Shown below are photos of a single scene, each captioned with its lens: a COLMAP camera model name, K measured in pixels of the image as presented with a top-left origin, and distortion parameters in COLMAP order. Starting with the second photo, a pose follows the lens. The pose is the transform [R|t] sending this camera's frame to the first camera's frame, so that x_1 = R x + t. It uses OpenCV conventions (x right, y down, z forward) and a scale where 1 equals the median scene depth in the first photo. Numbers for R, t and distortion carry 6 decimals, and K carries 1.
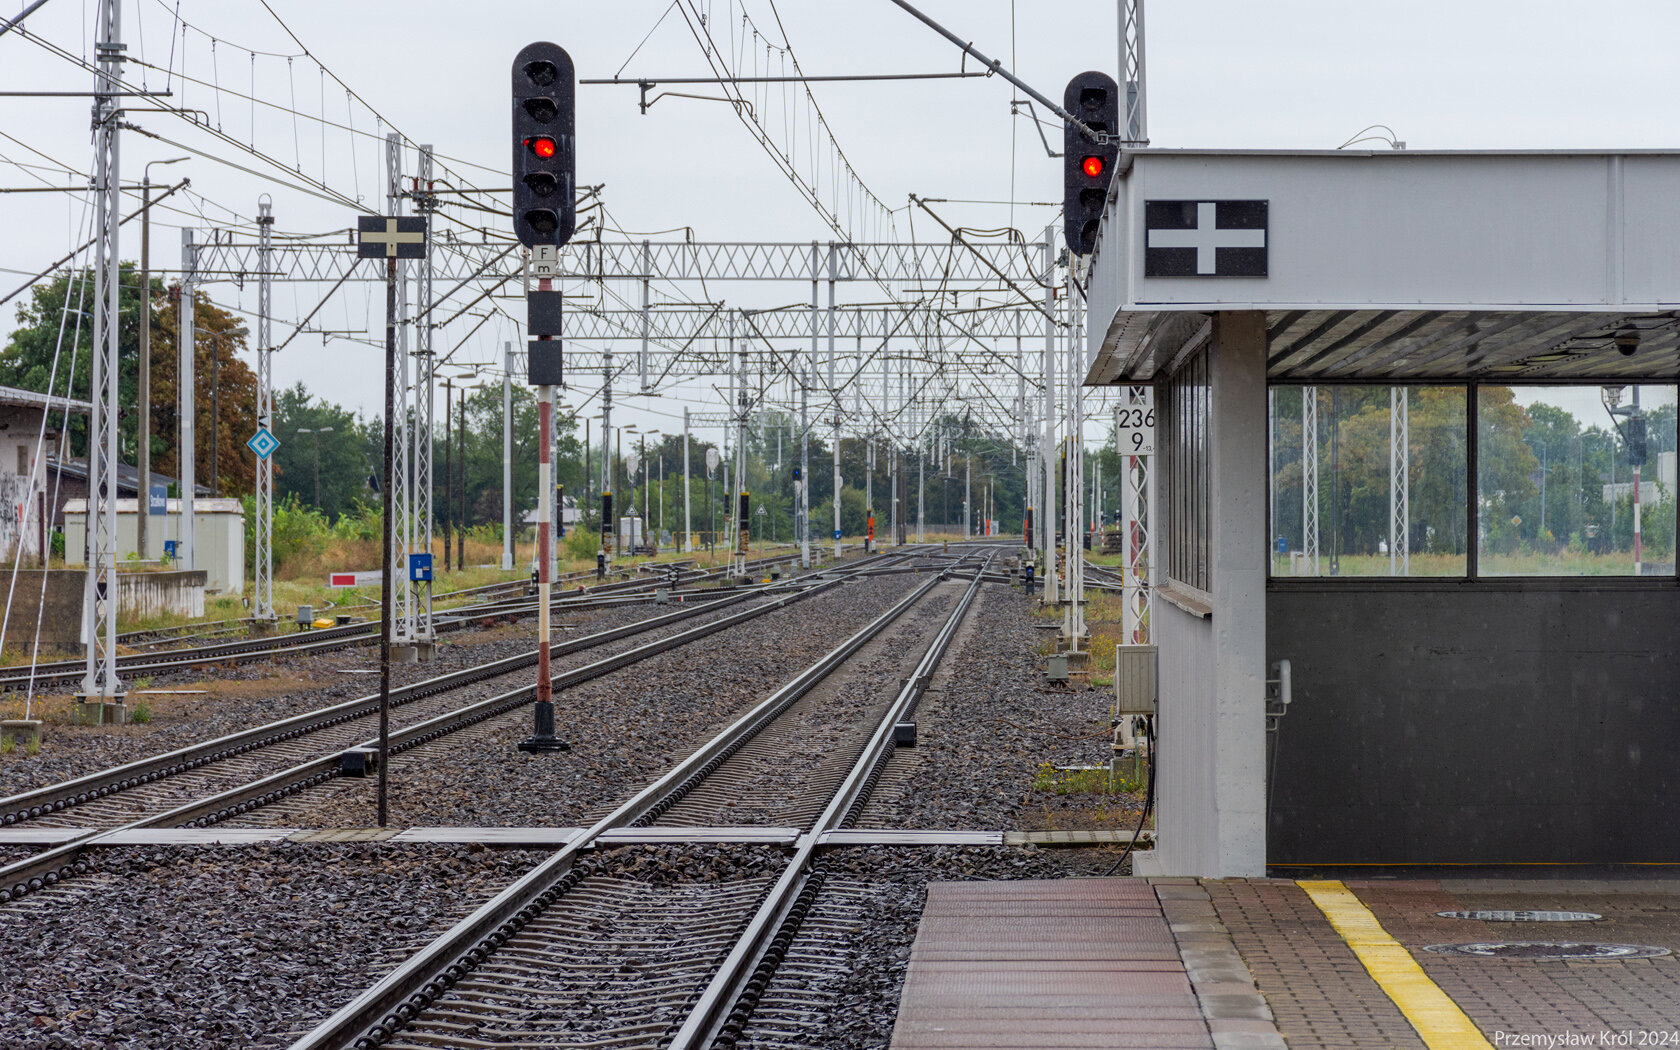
lens RADIAL K [[6214.8, 0, 842.8], [0, 6214.8, 524.4], [0, 0, 1]] dist [-0.071653, 0.000000]
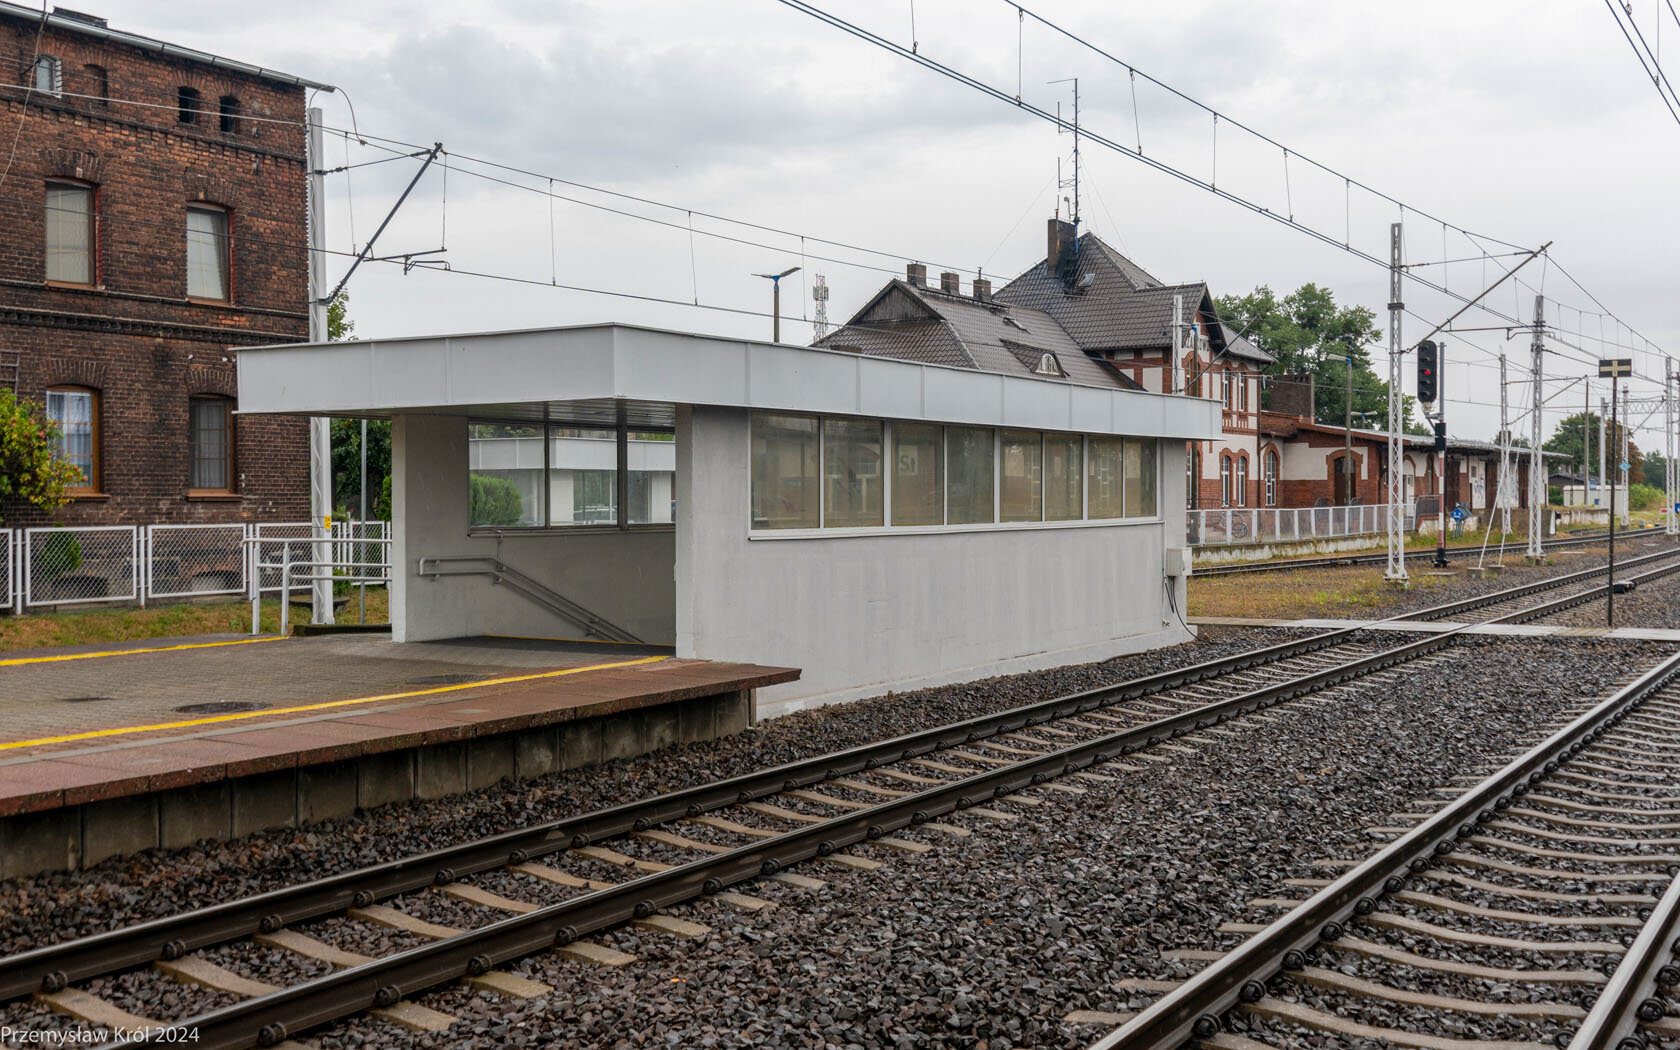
lens RADIAL K [[1647.0, 0, 840.7], [0, 1647.0, 518.2], [0, 0, 1]] dist [0.044081, 0.000000]
pose [[0.853898, 0.000369, -0.520441, 0.003103], [0.006724, 0.999908, 0.011741, 0.000034], [0.520398, -0.013525, 0.853817, 0.341268]]
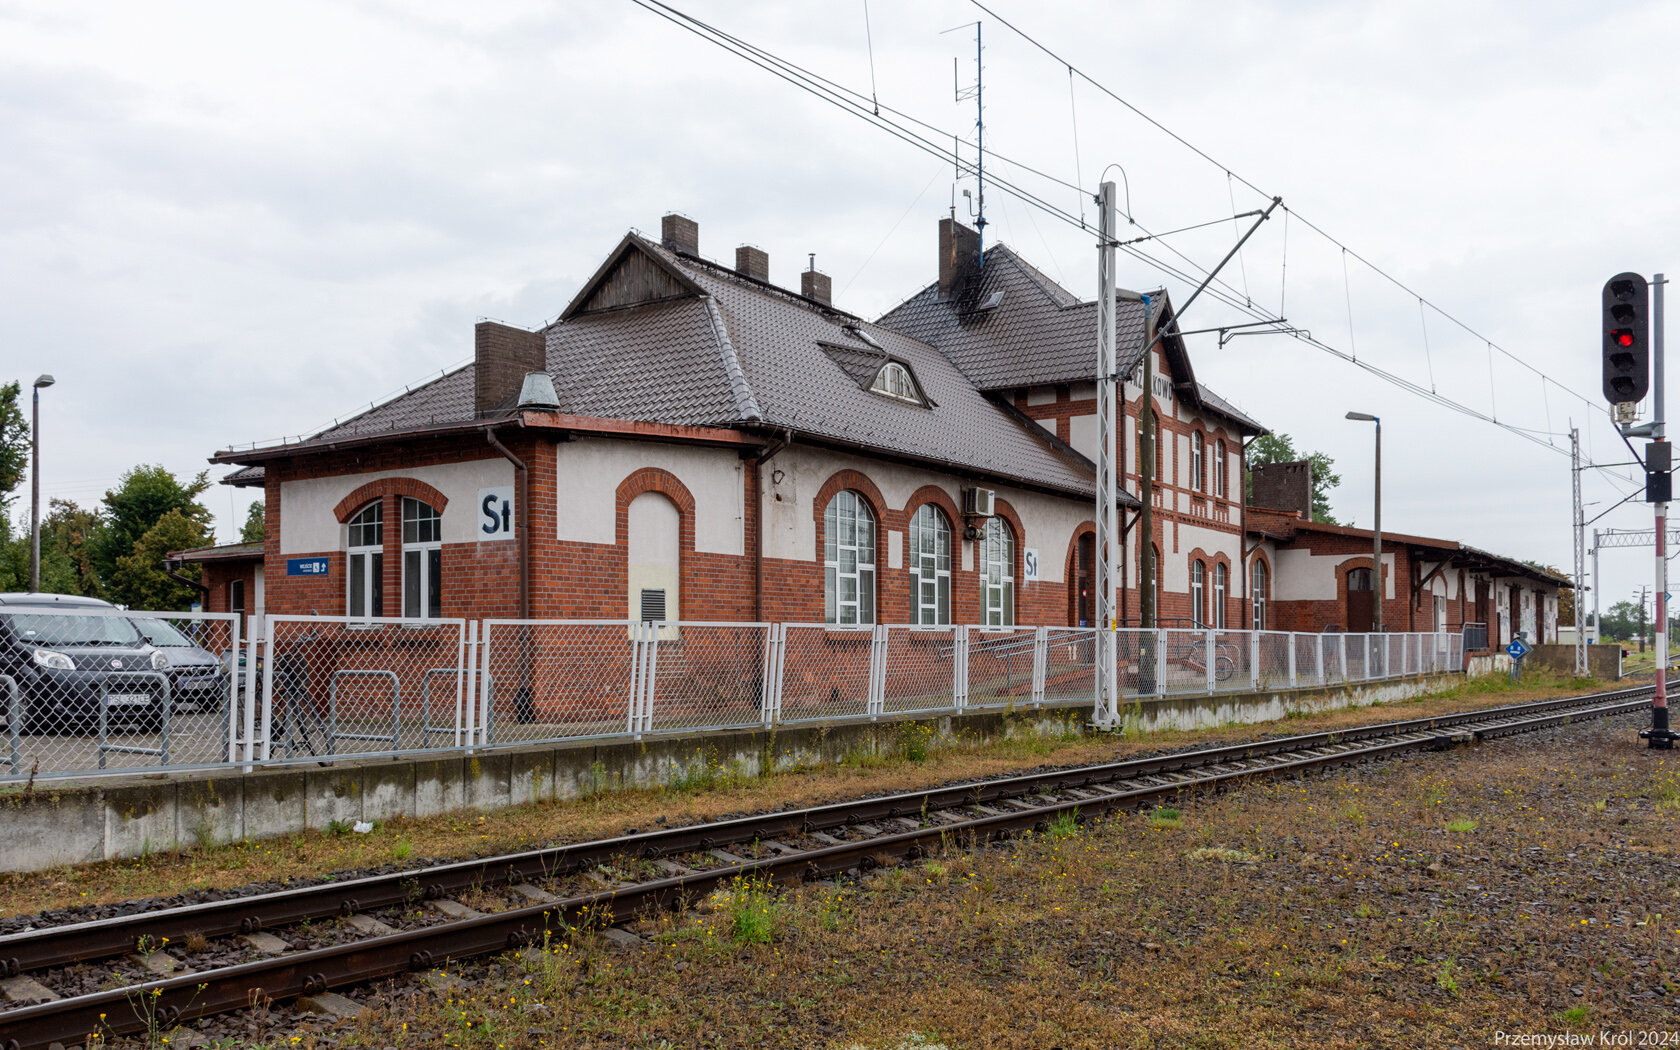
lens RADIAL K [[1330.6, 0, 865.0], [0, 1330.6, 570.0], [0, 0, 1]] dist [0.009638, -0.010504]
pose [[0.849664, -0.027647, -0.526600, -0.236538], [-0.000726, 0.998562, -0.053597, 0.015398], [0.527324, 0.045922, 0.848422, 1.045825]]
